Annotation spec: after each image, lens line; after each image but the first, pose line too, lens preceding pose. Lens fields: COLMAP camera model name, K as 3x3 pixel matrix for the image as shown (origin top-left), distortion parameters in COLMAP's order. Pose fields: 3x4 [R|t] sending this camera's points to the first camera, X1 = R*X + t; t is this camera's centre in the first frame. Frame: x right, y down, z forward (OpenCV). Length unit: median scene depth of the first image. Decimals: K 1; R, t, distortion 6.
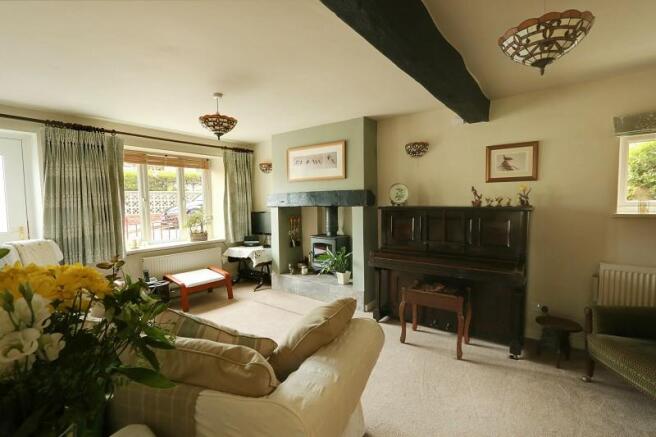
lens RADIAL K [[302.0, 0, 328.0], [0, 302.0, 218.5], [0, 0, 1]] dist [-0.000781, -0.000209]
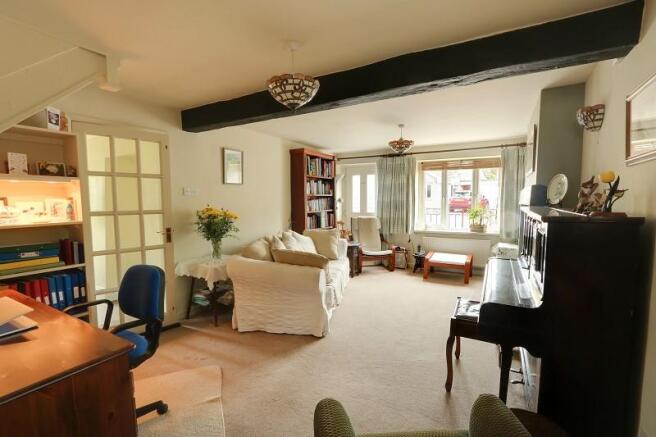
lens RADIAL K [[302.0, 0, 328.0], [0, 302.0, 218.5], [0, 0, 1]] dist [-0.000781, -0.000209]
pose [[0.141474, 0.077394, -0.986912, 0.713134], [-0.064636, 0.995534, 0.068804, -0.023184], [0.987830, 0.054056, 0.145845, 0.308529]]
